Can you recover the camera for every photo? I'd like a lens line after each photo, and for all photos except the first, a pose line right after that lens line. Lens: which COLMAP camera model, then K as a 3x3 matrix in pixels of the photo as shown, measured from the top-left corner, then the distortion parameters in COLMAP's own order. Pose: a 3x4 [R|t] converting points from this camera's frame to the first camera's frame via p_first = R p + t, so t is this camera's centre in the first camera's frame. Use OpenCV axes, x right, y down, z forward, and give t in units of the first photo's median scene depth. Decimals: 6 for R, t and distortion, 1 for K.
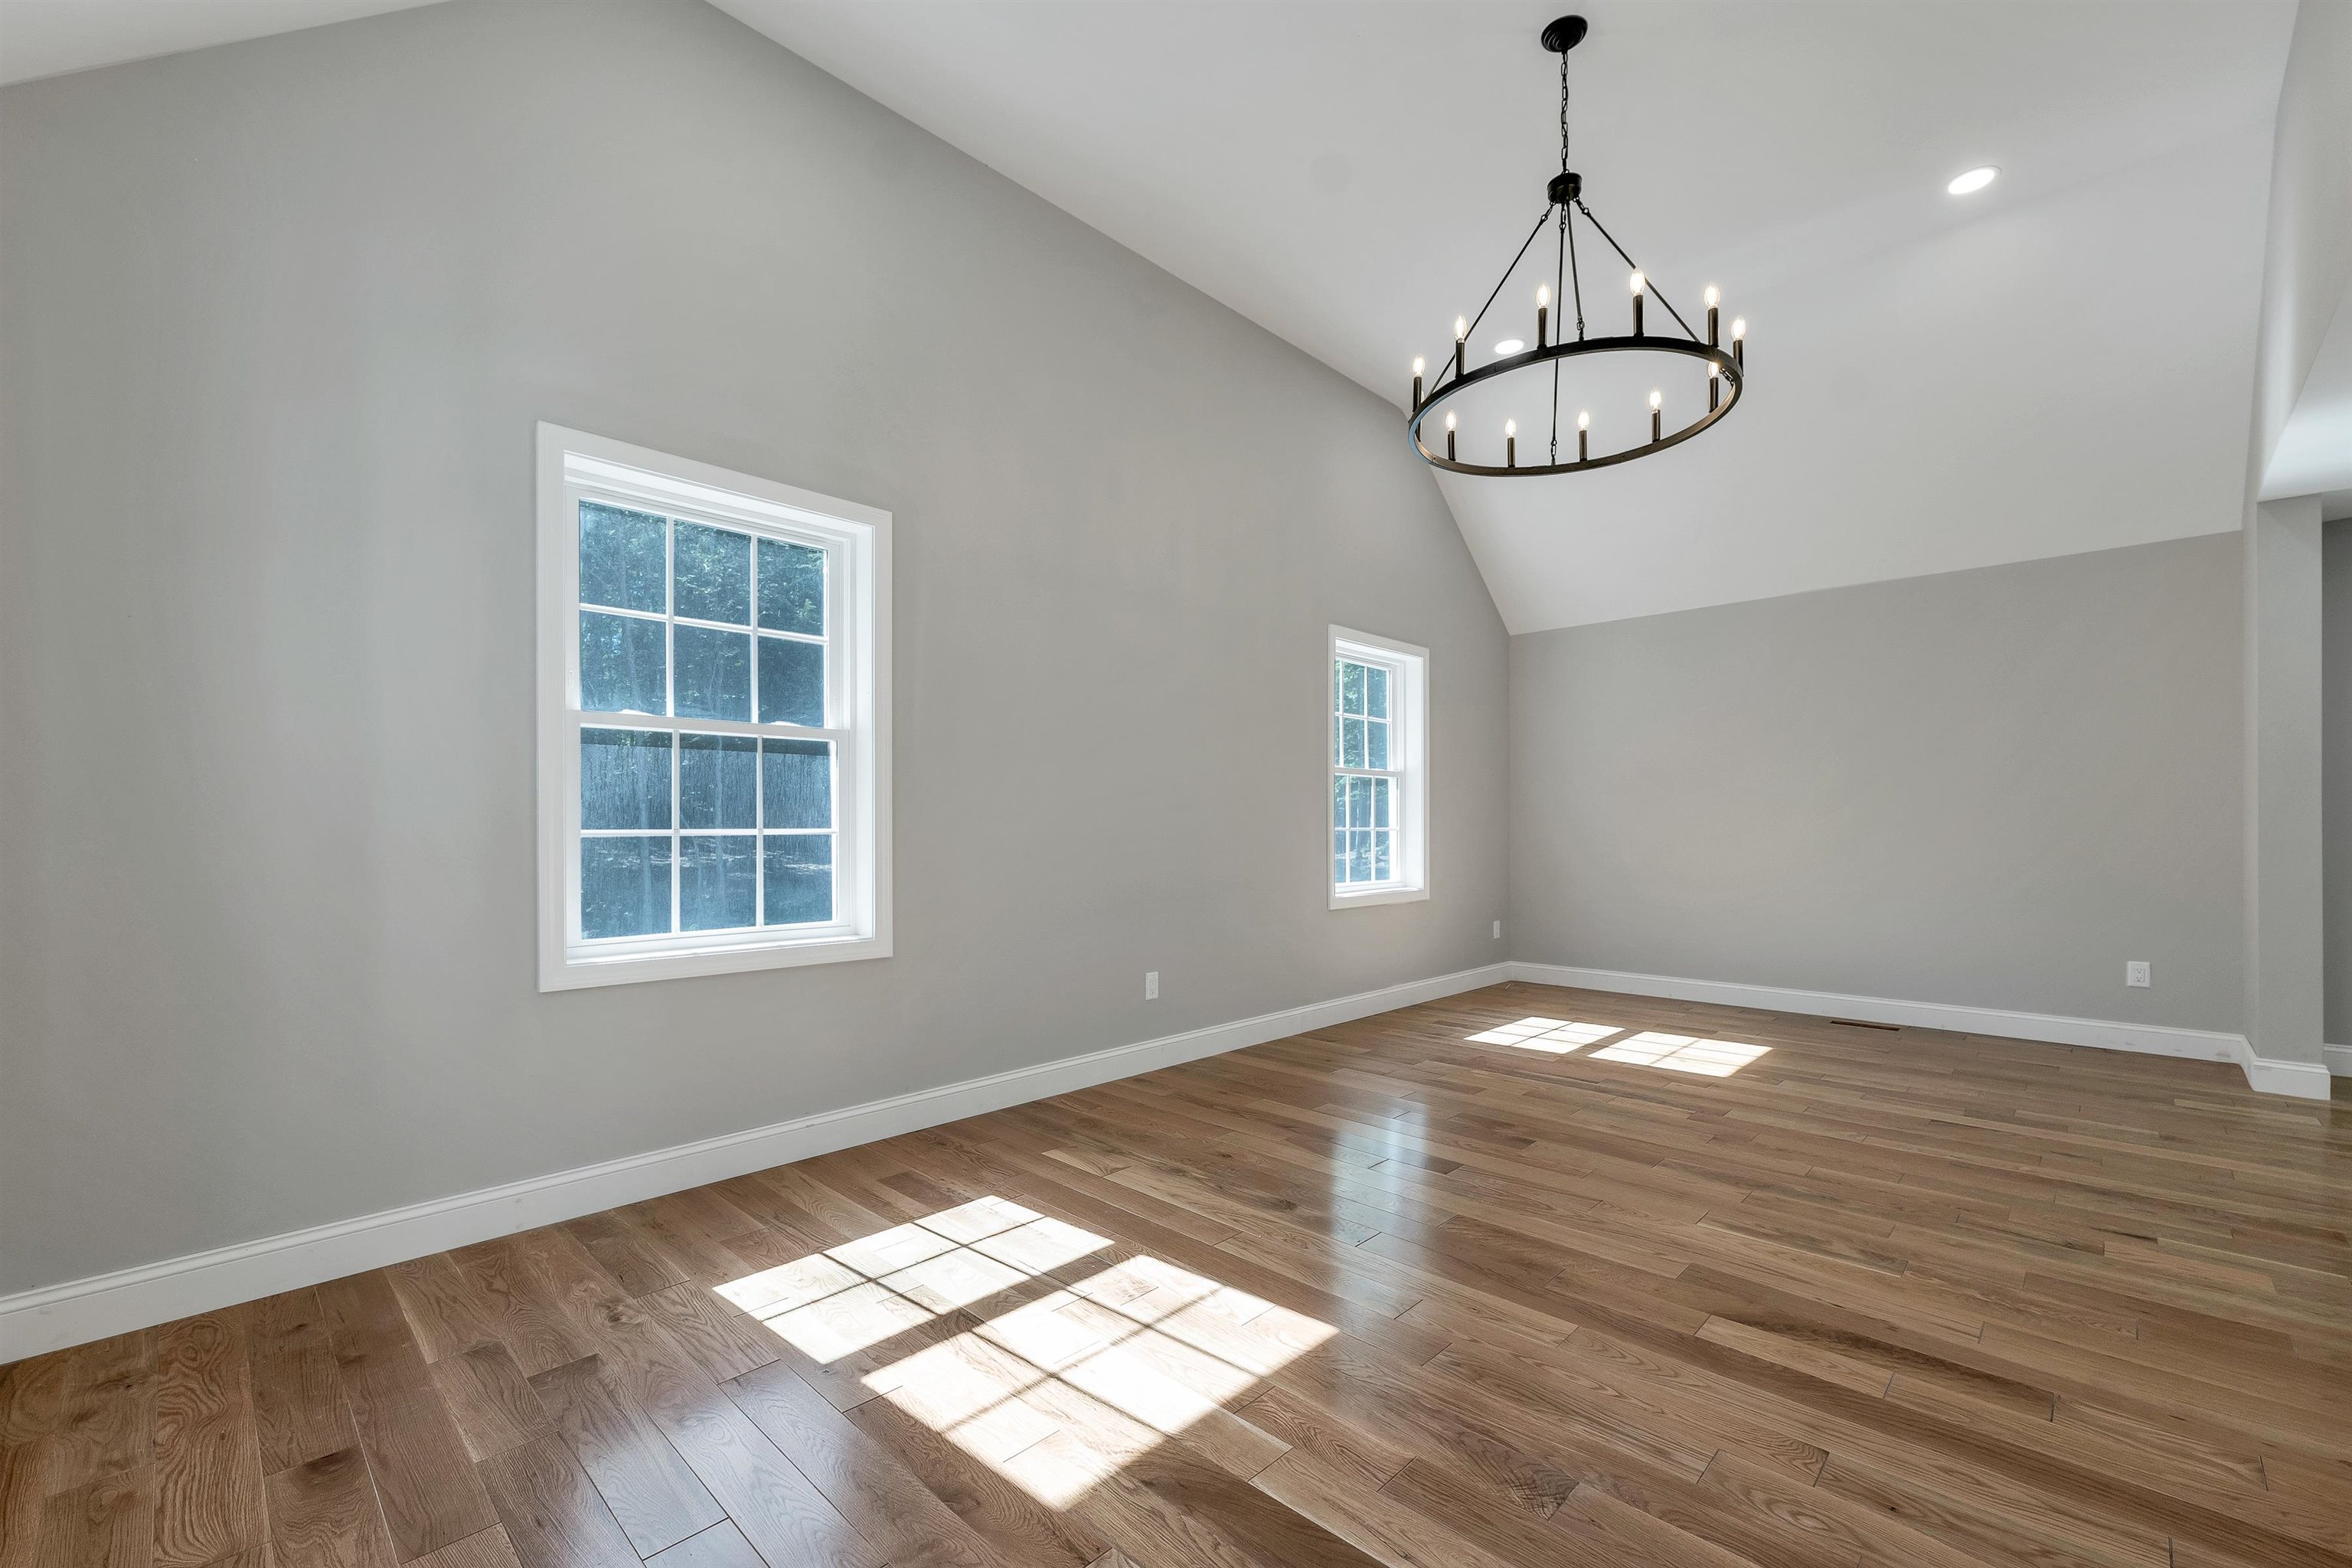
lens RADIAL K [[966.4, 0, 1186.5], [0, 966.4, 821.7], [0, 0, 1]] dist [-0.000347, 0.000963]
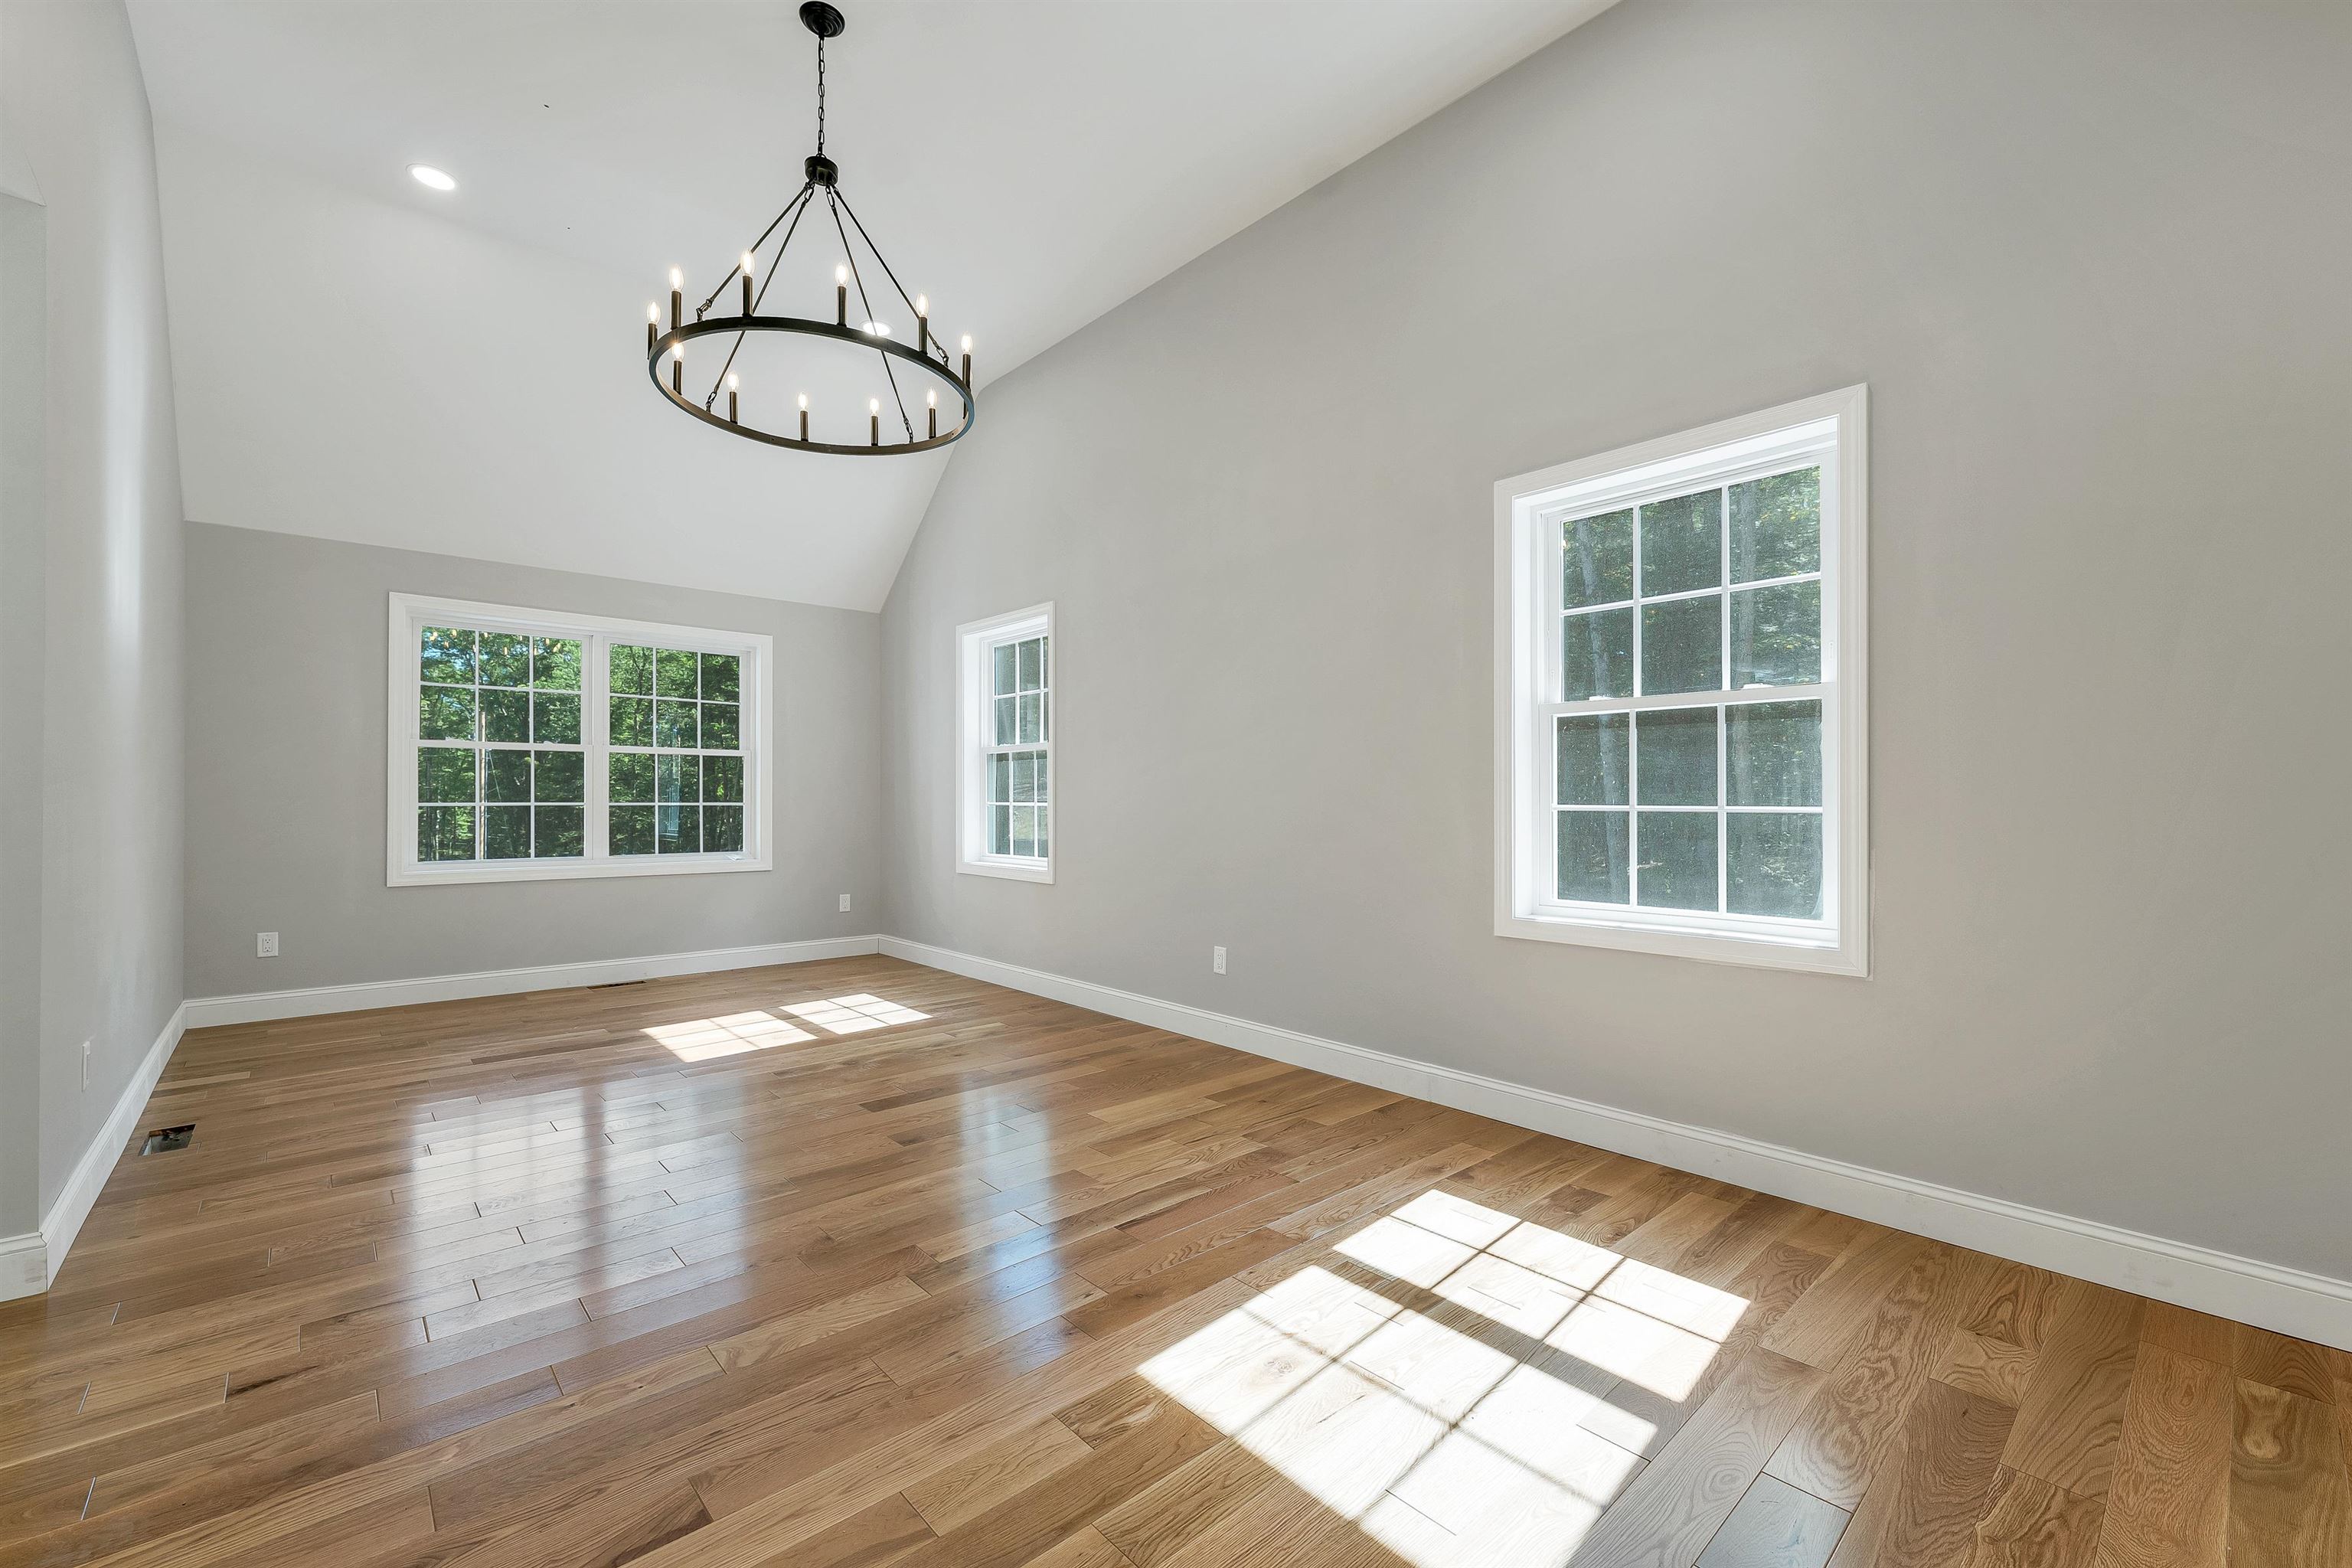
lens RADIAL K [[966.4, 0, 1161.1], [0, 966.4, 795.7], [0, 0, 1]] dist [-0.000347, 0.000963]
pose [[-0.085826, -0.004698, -0.996299, 0.963782], [0.001819, 0.999986, -0.004872, 0.003196], [0.996308, -0.002231, -0.085816, 1.016309]]
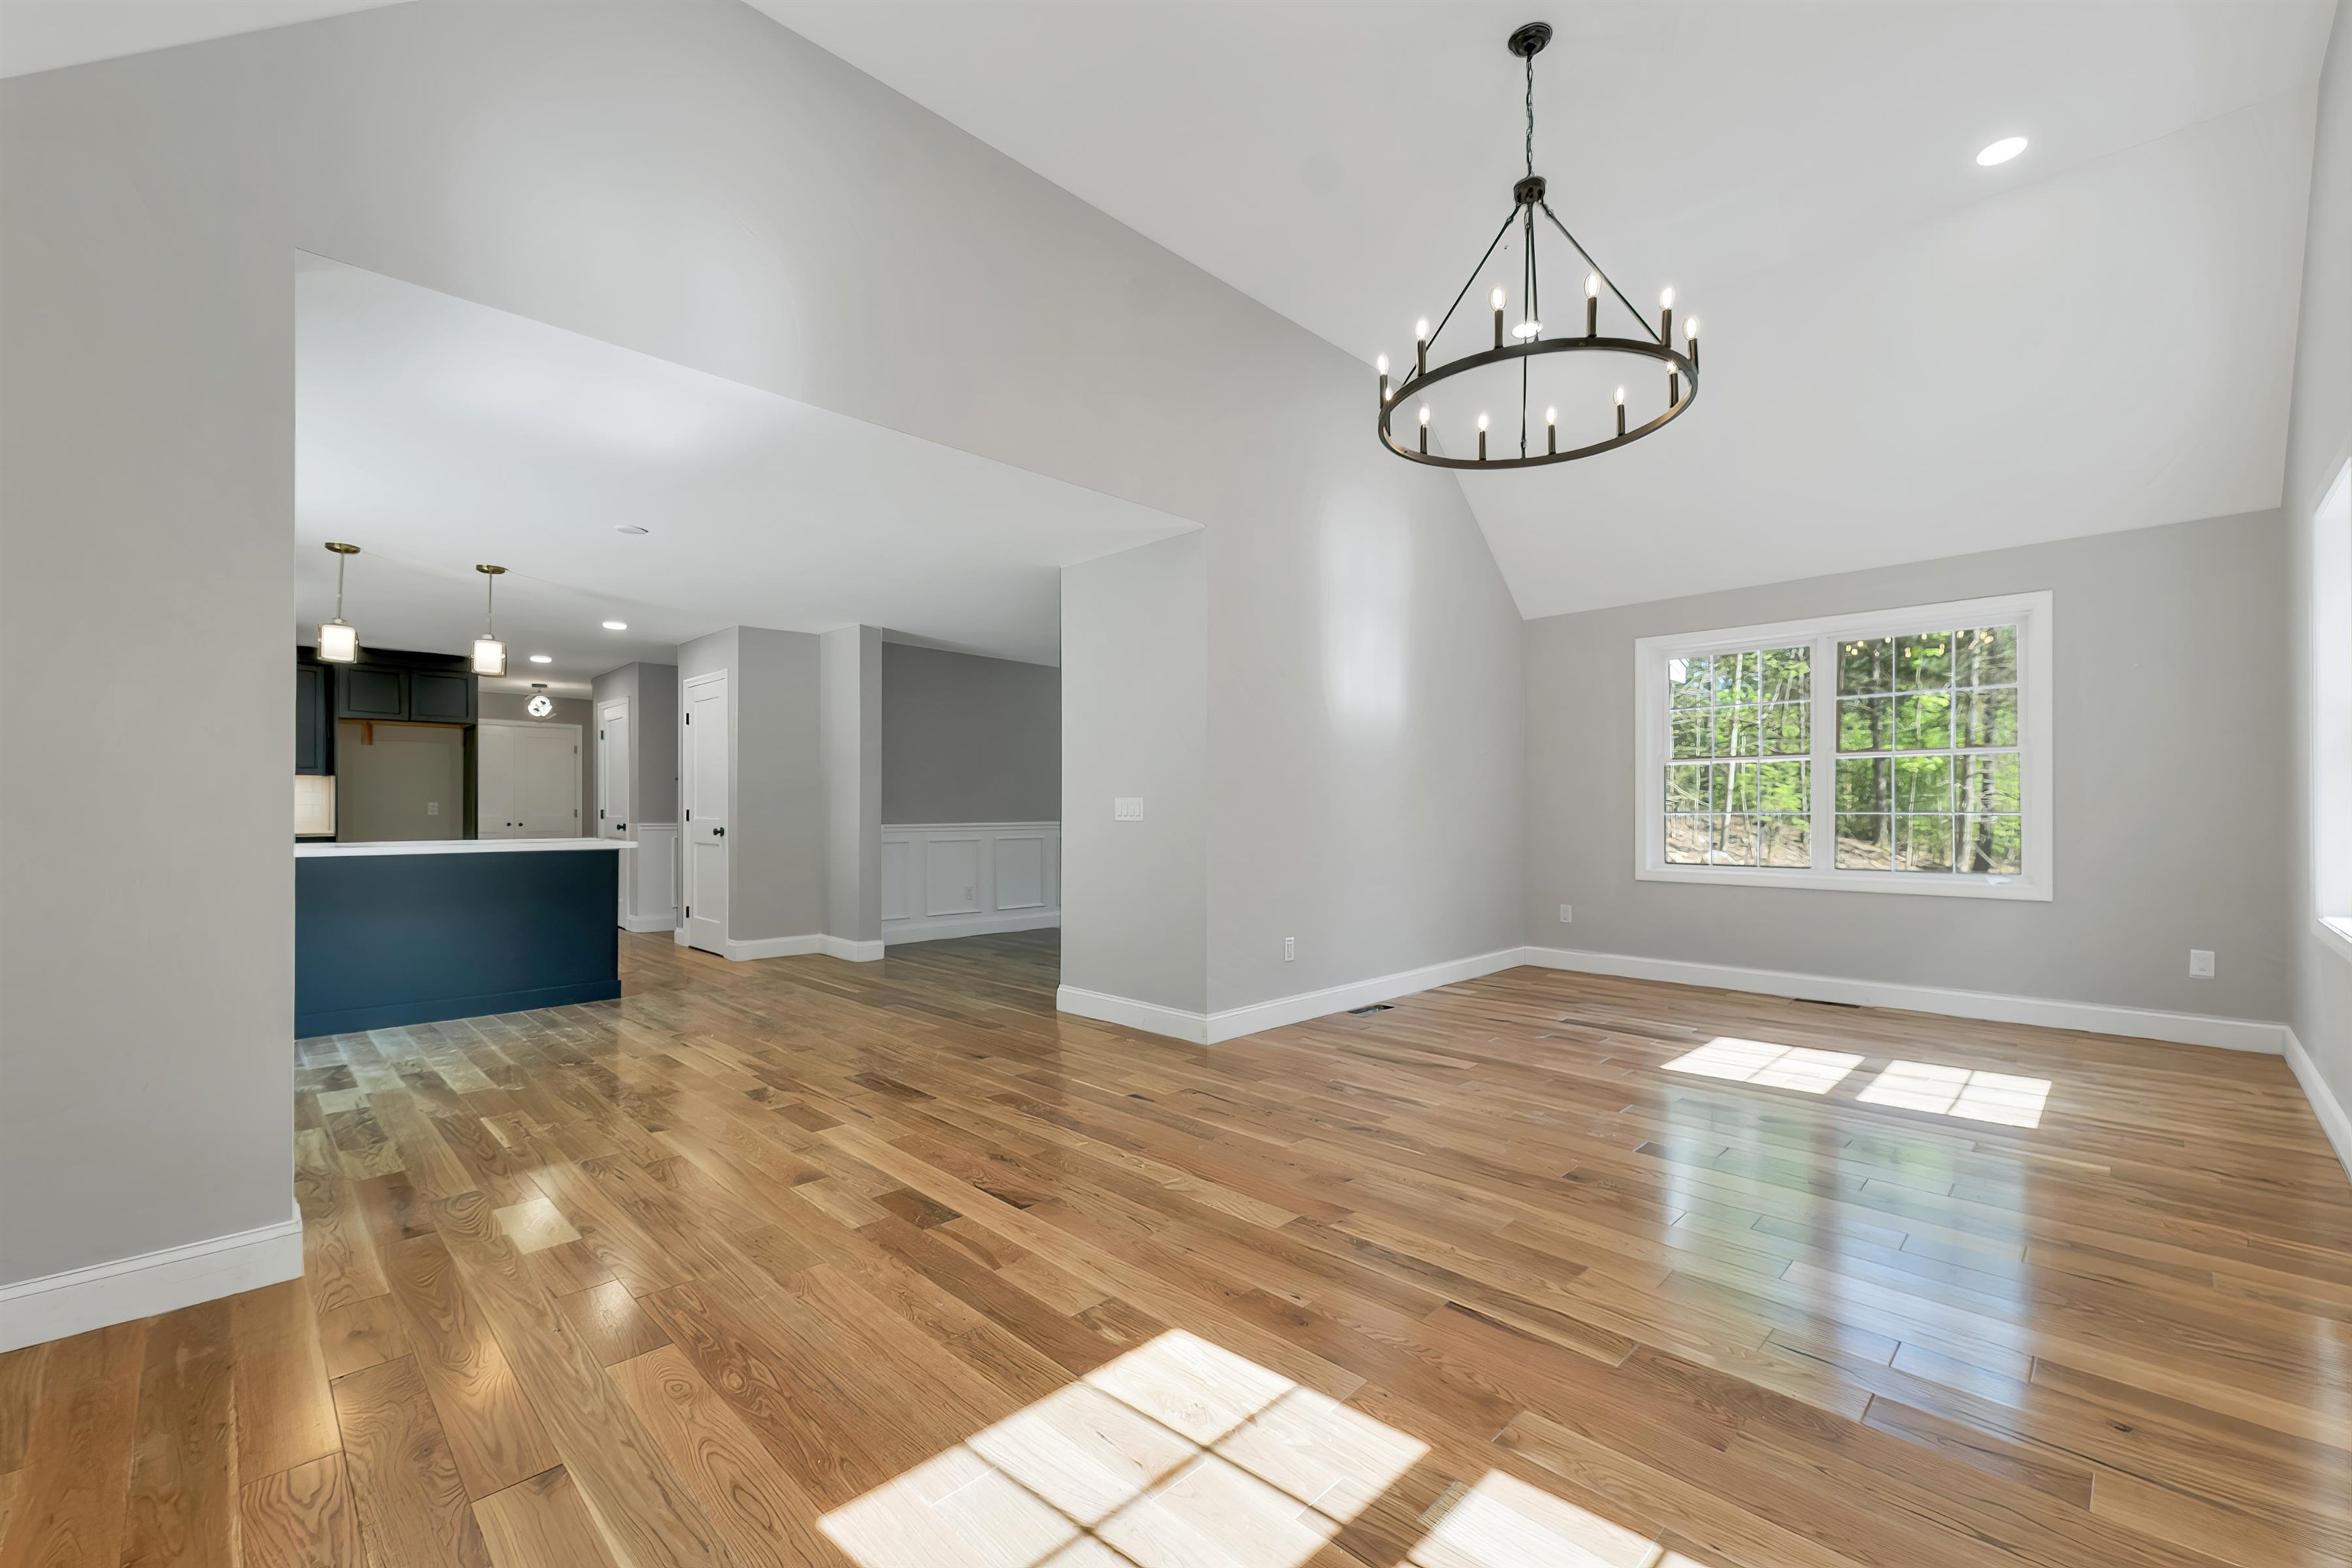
lens RADIAL K [[966.4, 0, 1173.8], [0, 966.4, 806.4], [0, 0, 1]] dist [-0.000347, 0.000963]
pose [[-0.999654, -0.000158, 0.026296, 0.526363], [-0.000237, 0.999995, -0.003003, 0.002625], [-0.026295, -0.003008, -0.999650, 1.438113]]
